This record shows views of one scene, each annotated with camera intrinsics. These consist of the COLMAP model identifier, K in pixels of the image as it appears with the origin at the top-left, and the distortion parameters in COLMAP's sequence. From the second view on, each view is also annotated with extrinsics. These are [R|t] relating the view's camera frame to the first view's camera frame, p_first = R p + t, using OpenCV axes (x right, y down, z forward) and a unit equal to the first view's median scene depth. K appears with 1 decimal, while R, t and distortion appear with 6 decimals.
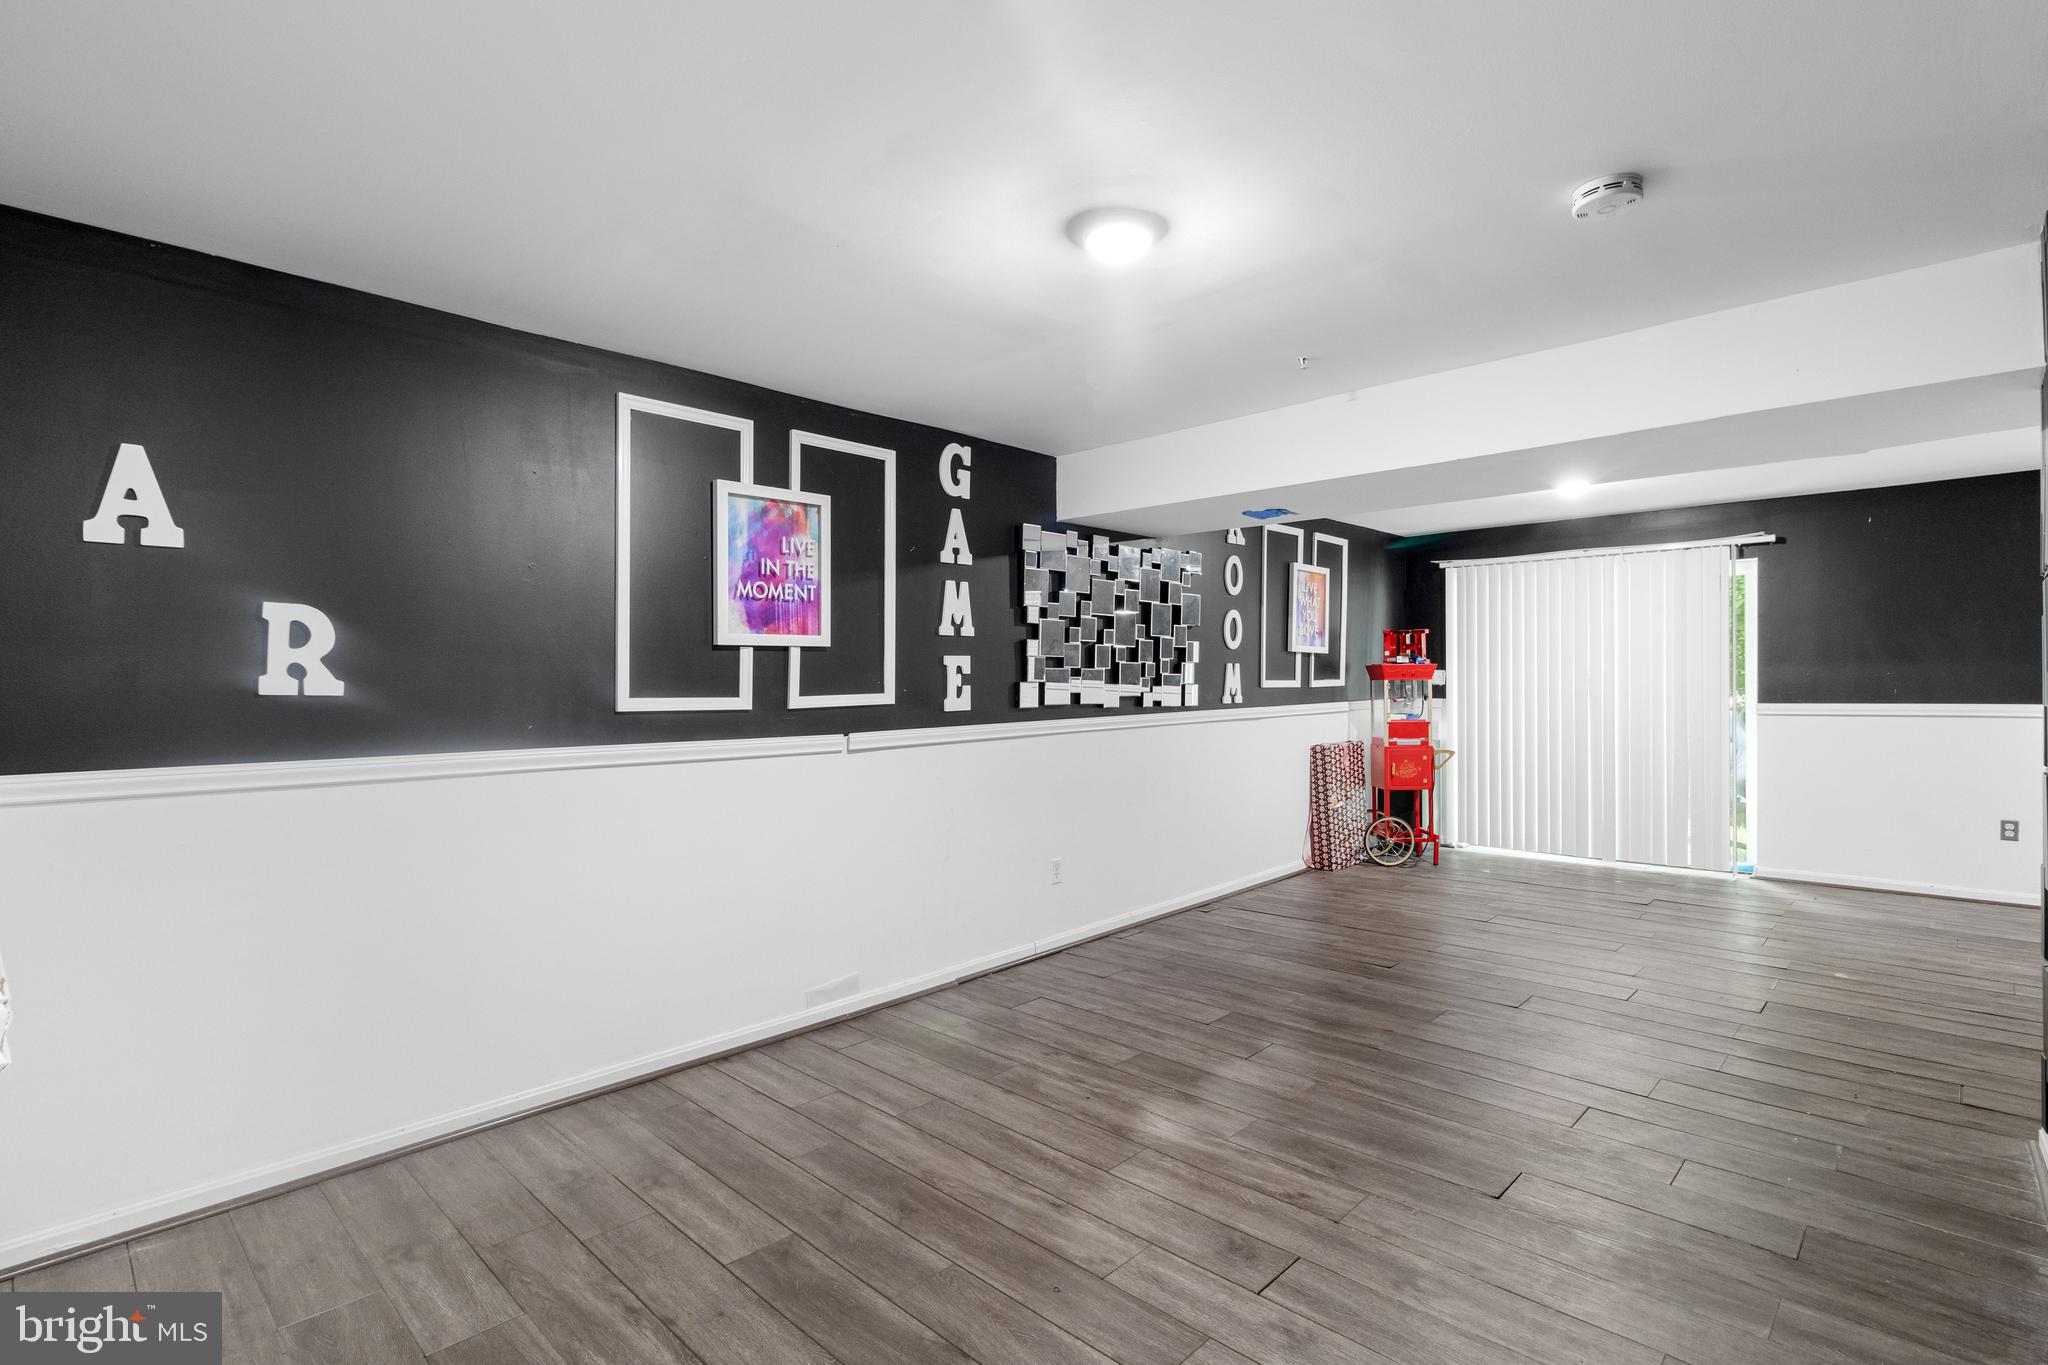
lens RADIAL K [[953.2, 0, 1044.2], [0, 953.2, 682.4], [0, 0, 1]] dist [-0.012459, -0.000091]
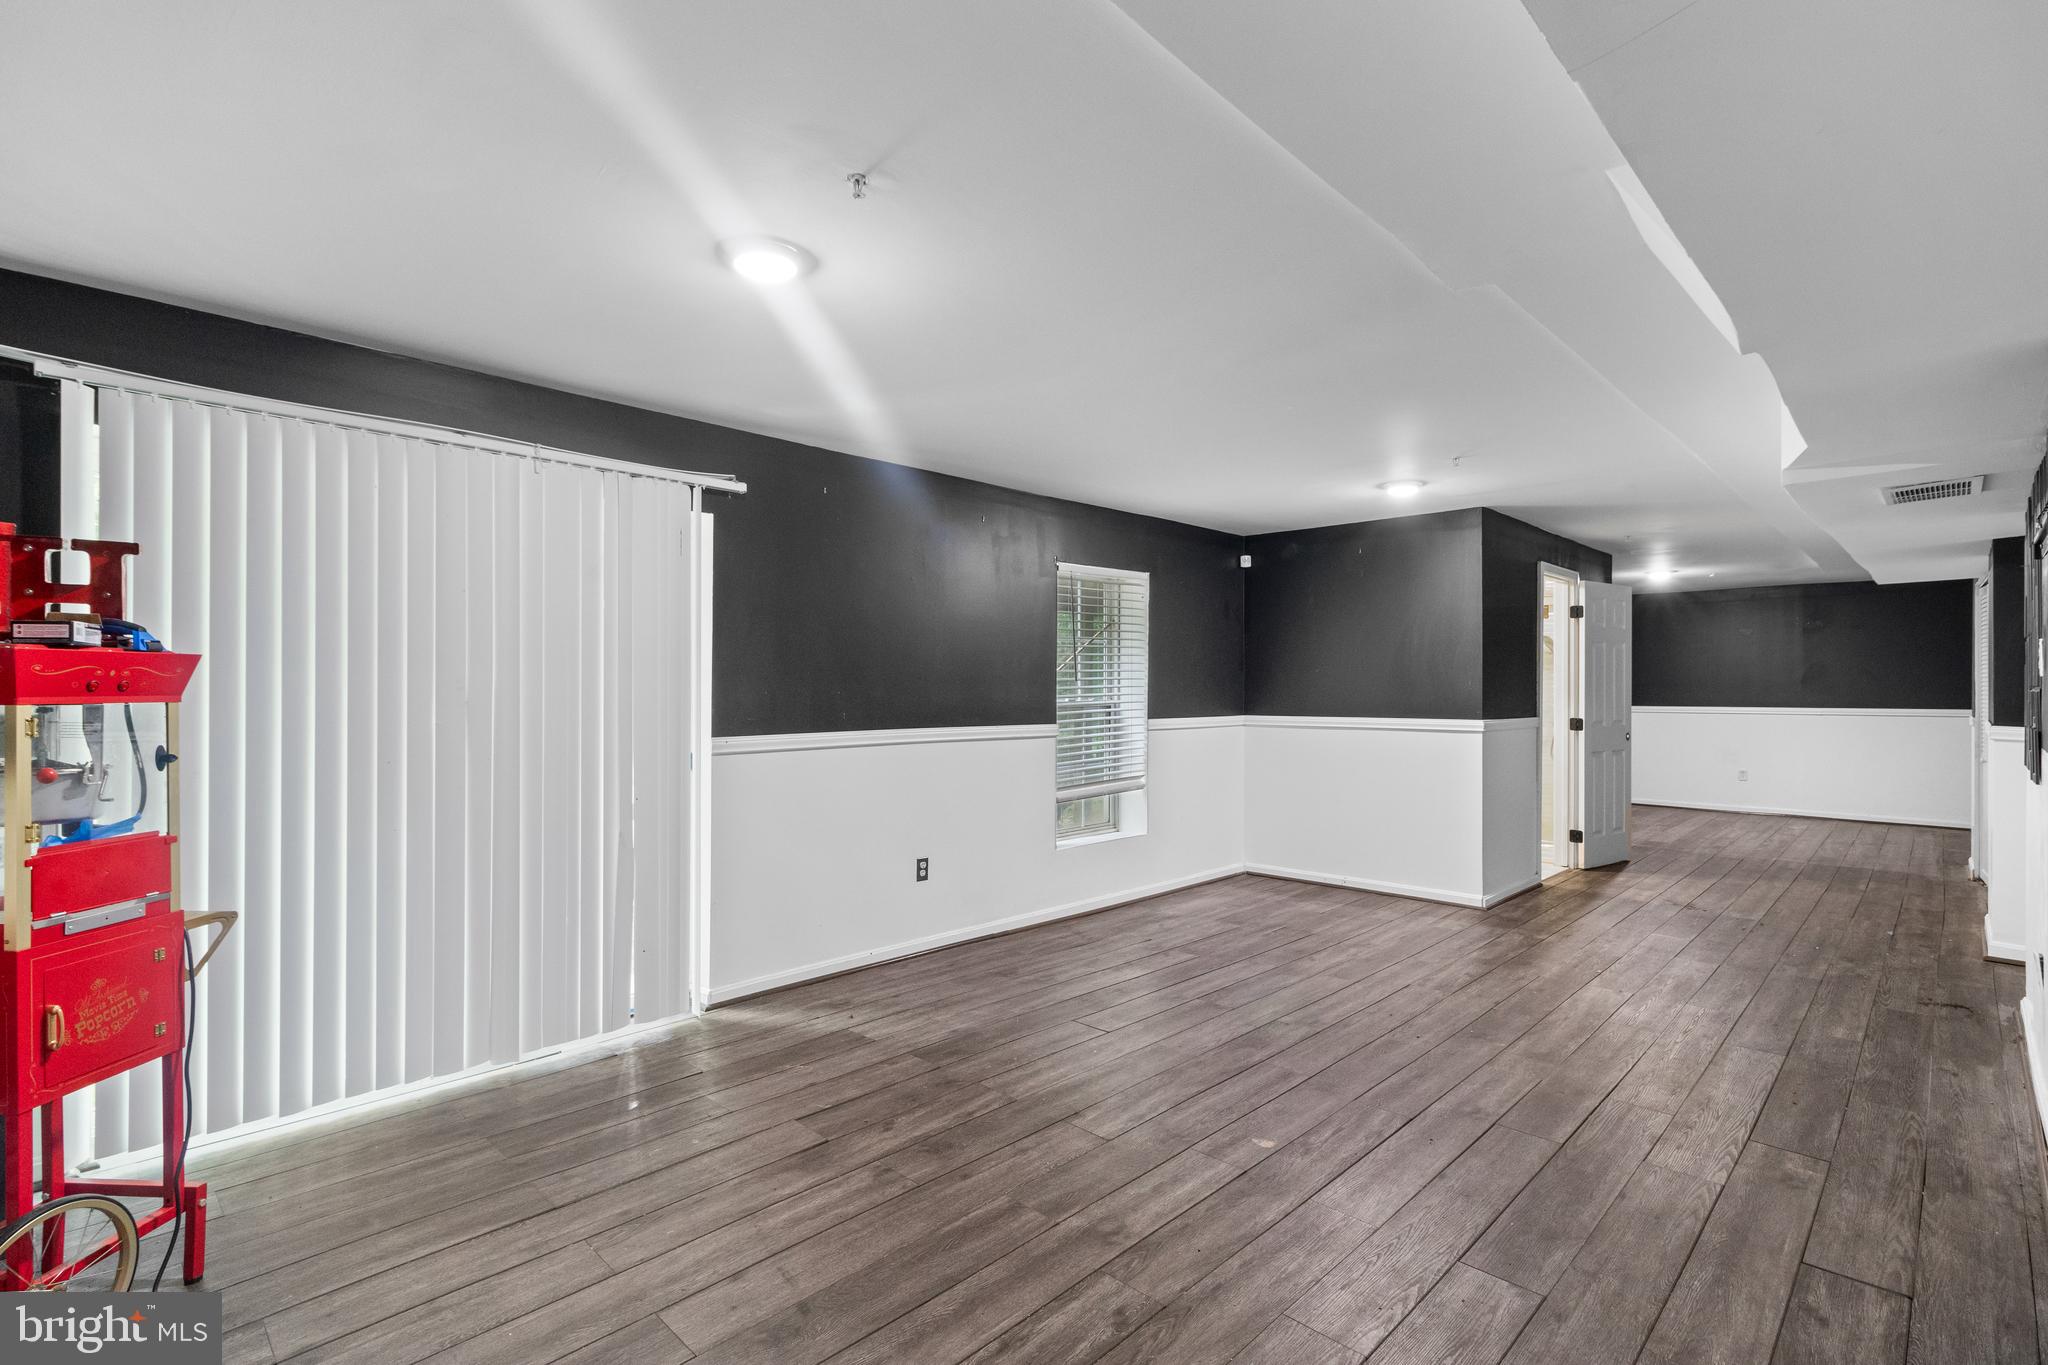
lens RADIAL K [[953.2, 0, 1021.5], [0, 953.2, 684.2], [0, 0, 1]] dist [-0.012459, -0.000091]
pose [[0.019209, 0.010746, 0.999758, 0.131547], [-0.006203, 0.999924, -0.010629, -0.010612], [-0.999796, -0.005998, 0.019274, 0.975676]]
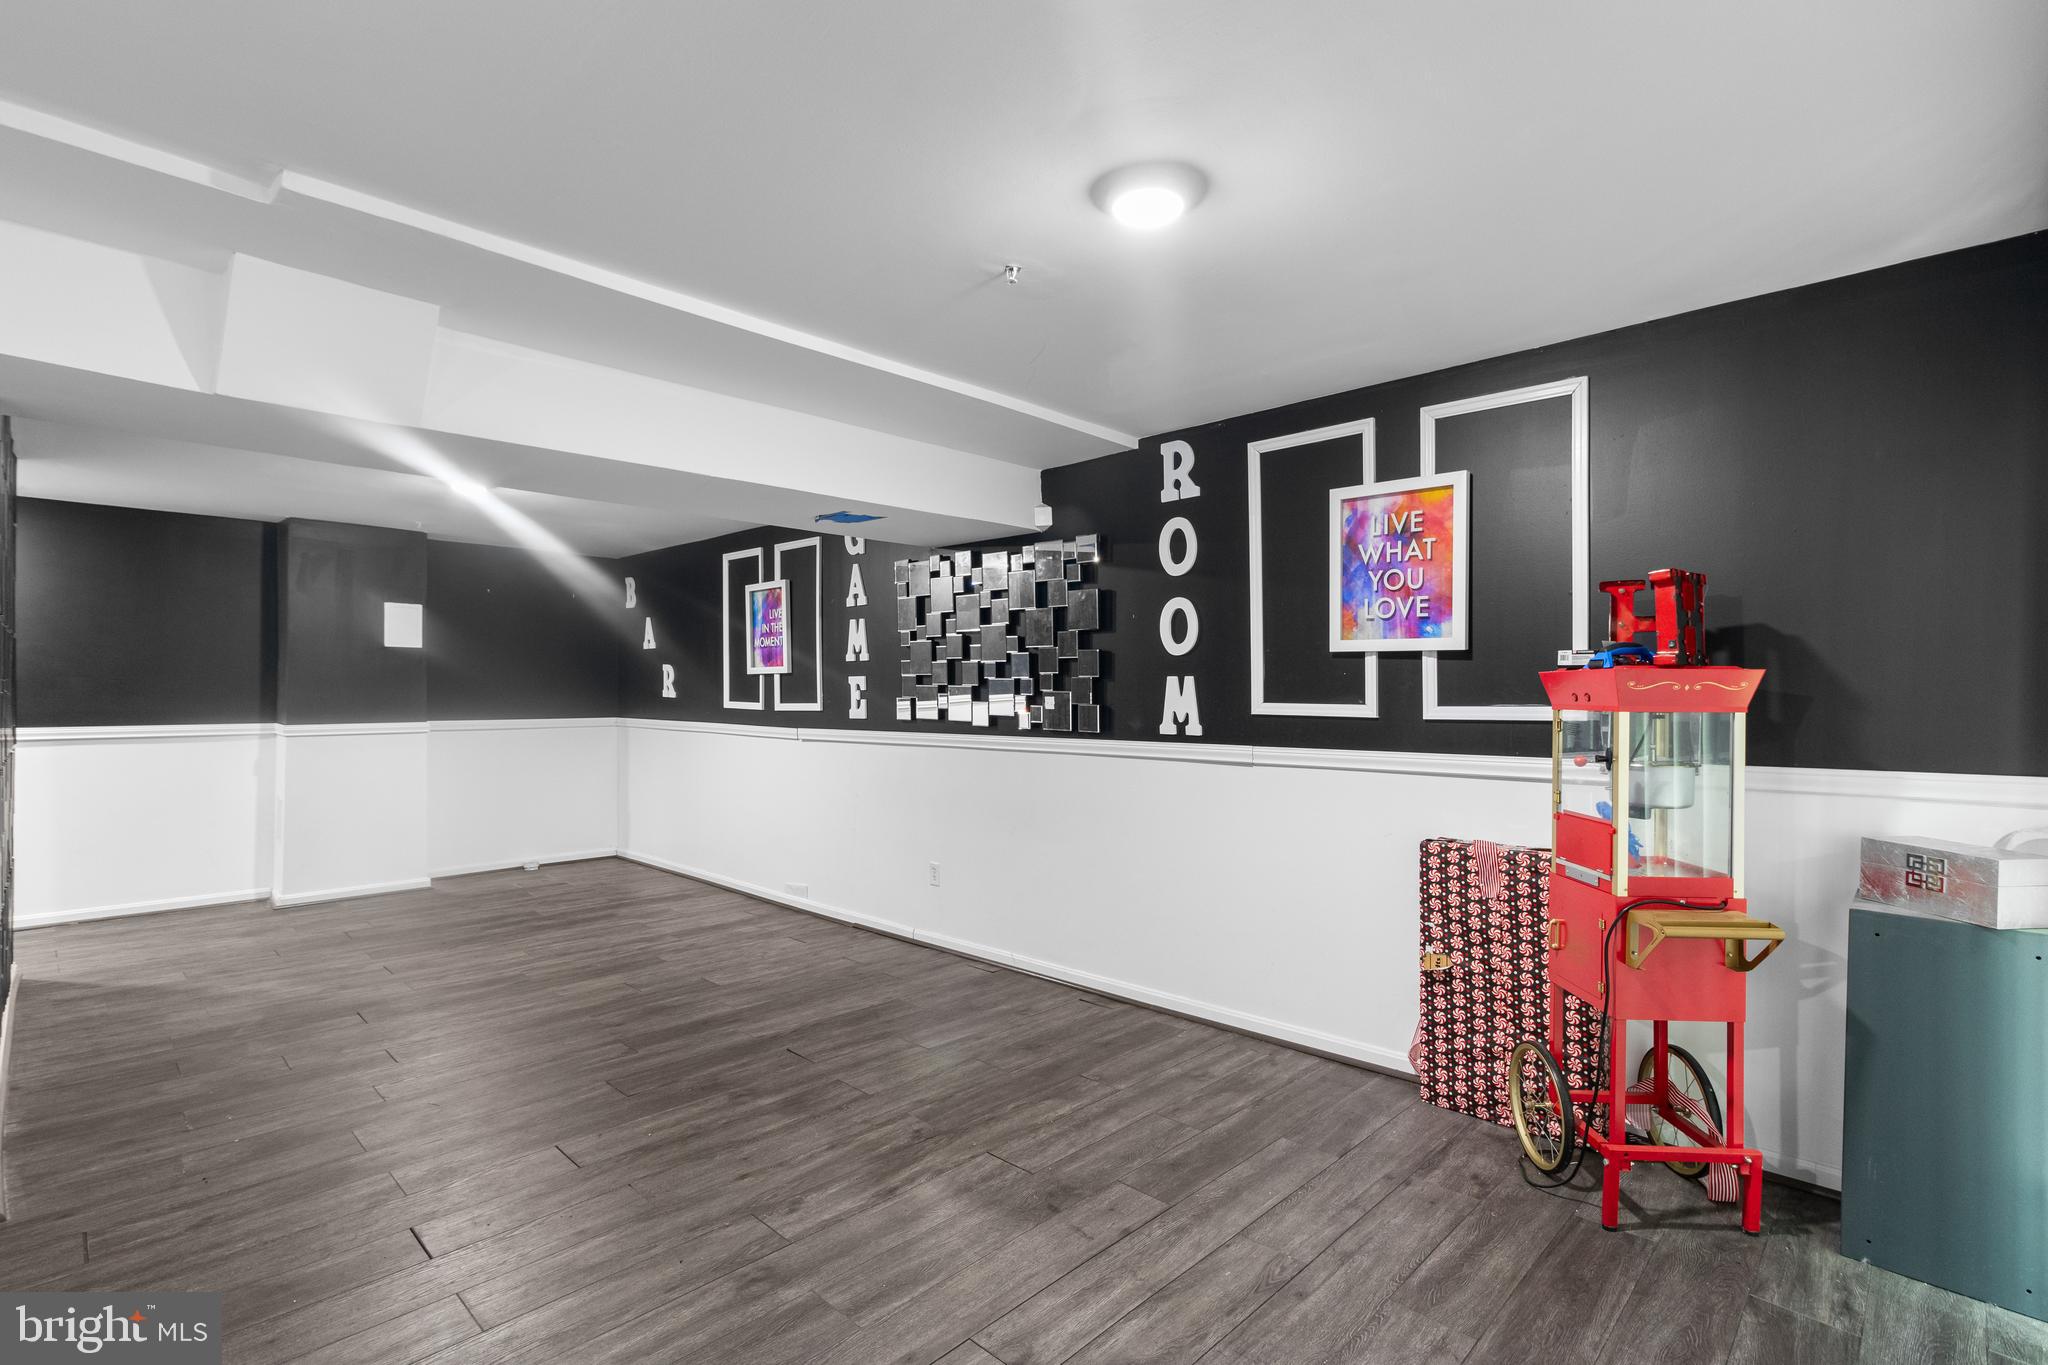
lens RADIAL K [[953.2, 0, 1042.4], [0, 953.2, 688.1], [0, 0, 1]] dist [-0.012459, -0.000091]
pose [[0.014947, 0.012230, -0.999813, 1.050542], [0.001044, 0.999924, 0.012247, -0.023875], [0.999888, -0.001227, 0.014933, 1.064601]]
